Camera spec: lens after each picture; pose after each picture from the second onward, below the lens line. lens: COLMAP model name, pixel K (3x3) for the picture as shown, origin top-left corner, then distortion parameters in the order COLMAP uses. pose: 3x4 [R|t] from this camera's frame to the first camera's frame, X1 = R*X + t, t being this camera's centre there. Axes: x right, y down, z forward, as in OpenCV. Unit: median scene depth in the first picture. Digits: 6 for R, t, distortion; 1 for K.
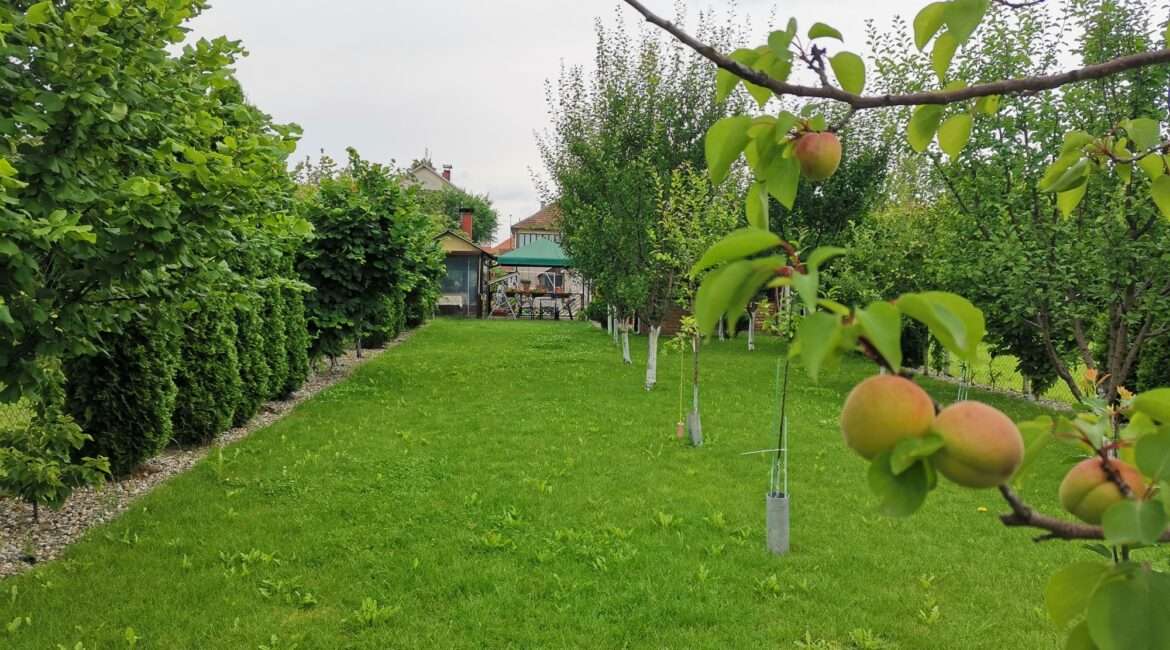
lens RADIAL K [[996.5, 0, 585.0], [0, 996.5, 325.0], [0, 0, 1]] dist [-0.000563, -0.000078]
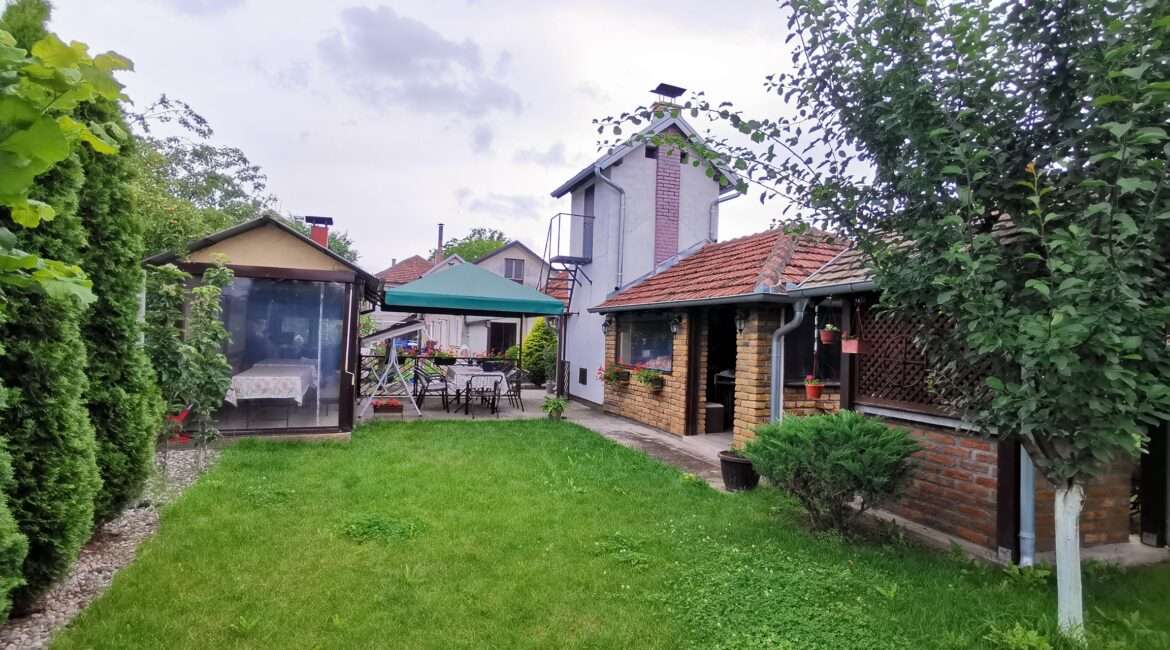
lens RADIAL K [[567.5, 0, 598.4], [0, 567.5, 331.3], [0, 0, 1]] dist [0.004436, -0.014210]
pose [[0.943119, 0.014757, 0.332127, -0.052052], [-0.002206, 0.999270, -0.038135, -0.023904], [-0.332447, 0.035233, 0.942464, 0.447998]]
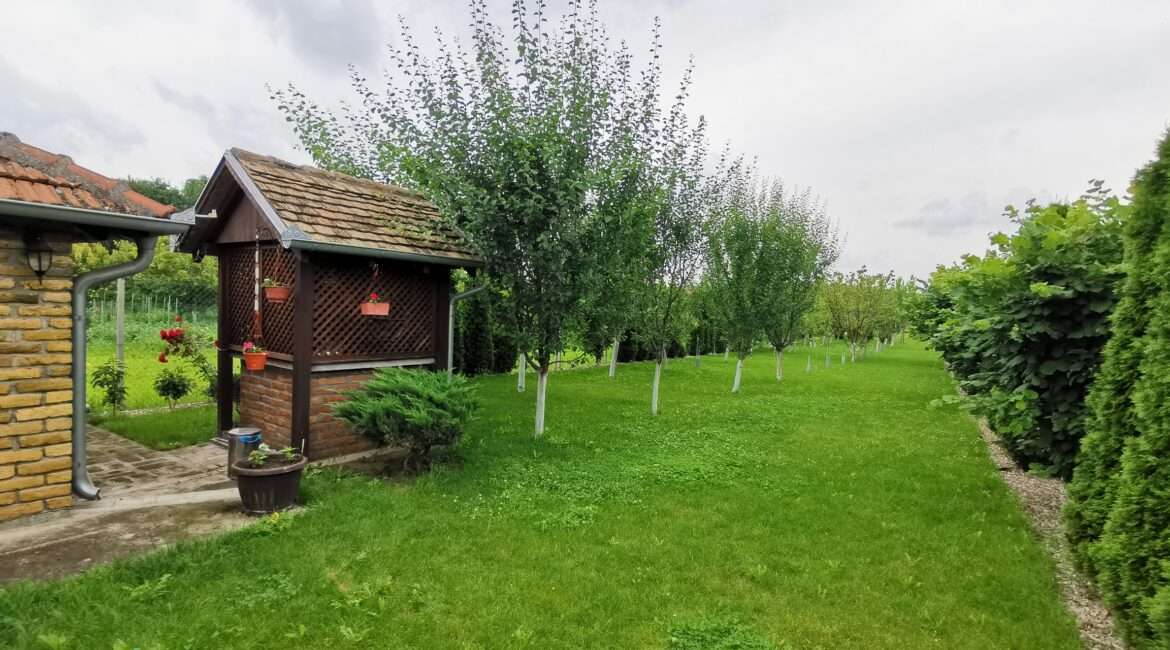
lens RADIAL K [[567.5, 0, 598.4], [0, 567.5, 331.3], [0, 0, 1]] dist [0.004436, -0.014210]
pose [[-0.831128, -0.081038, 0.550145, -0.069554], [-0.045101, 0.995889, 0.078562, -0.030614], [-0.554249, 0.040483, -0.831366, 0.581810]]
